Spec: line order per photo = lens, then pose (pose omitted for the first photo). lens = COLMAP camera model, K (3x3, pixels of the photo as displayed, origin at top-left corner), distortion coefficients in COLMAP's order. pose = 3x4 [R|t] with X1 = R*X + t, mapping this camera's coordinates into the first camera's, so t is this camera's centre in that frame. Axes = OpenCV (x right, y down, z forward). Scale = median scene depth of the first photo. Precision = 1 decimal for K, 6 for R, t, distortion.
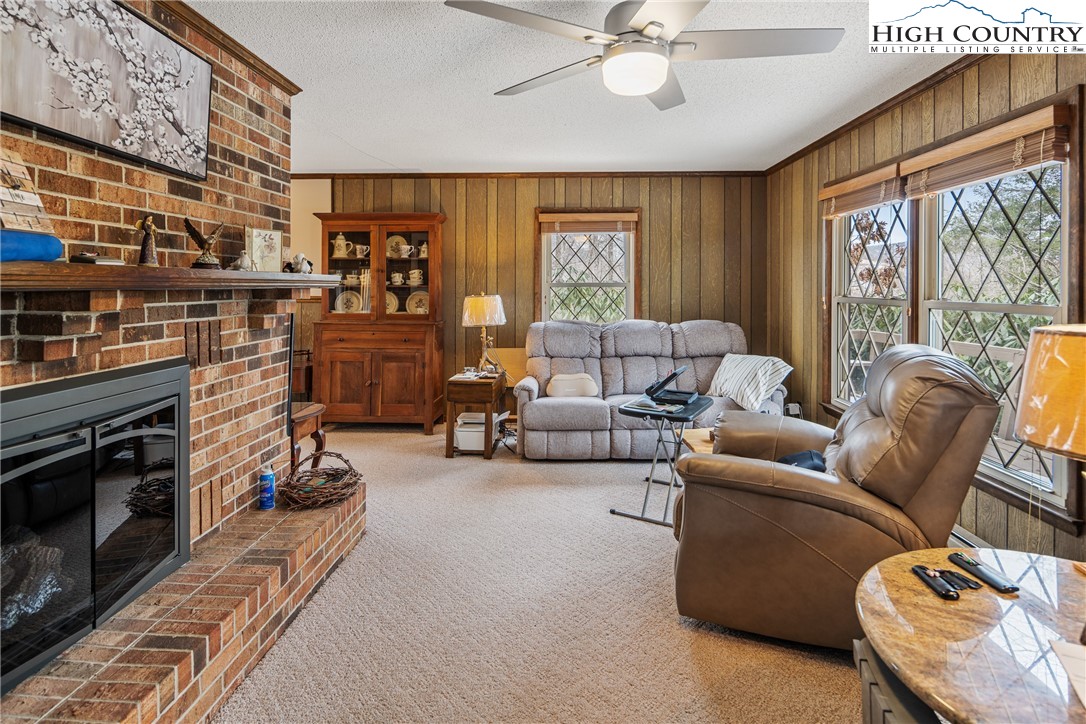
lens RADIAL K [[534.7, 0, 542.3], [0, 534.7, 287.3], [0, 0, 1]] dist [0.000085, -0.002991]
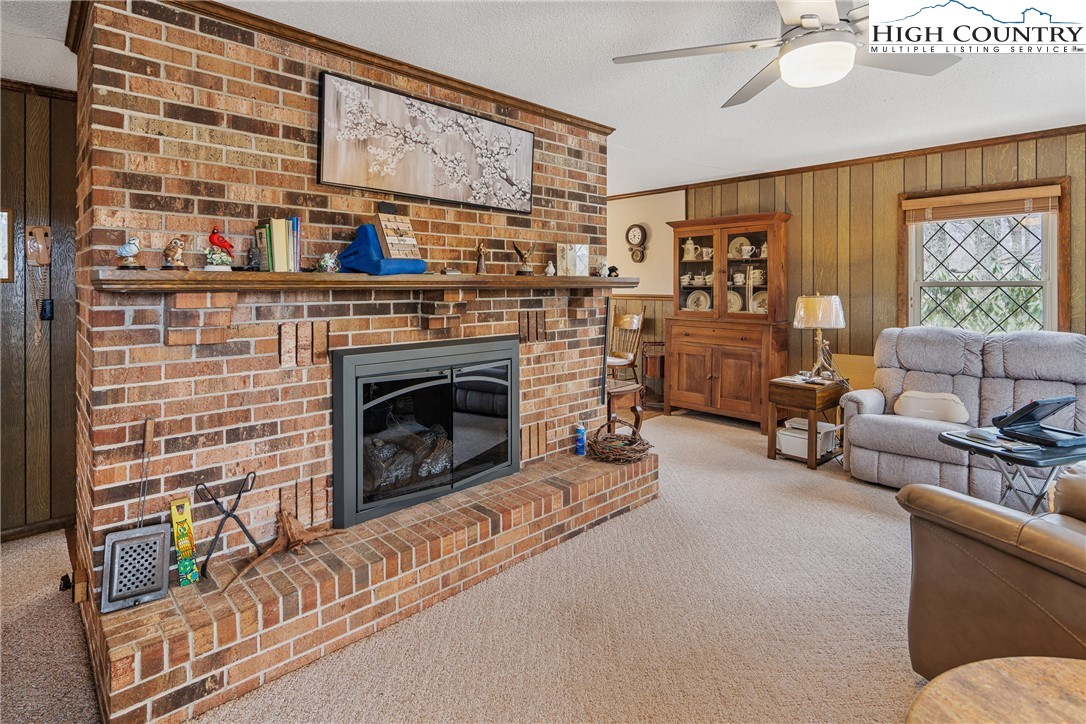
lens RADIAL K [[534.7, 0, 542.3], [0, 534.7, 287.3], [0, 0, 1]] dist [0.000085, -0.002991]
pose [[0.721300, -0.000023, -0.692623, 0.317932], [0.000552, 1.000000, 0.000541, -0.001057], [0.692622, -0.000773, 0.721300, -0.018359]]
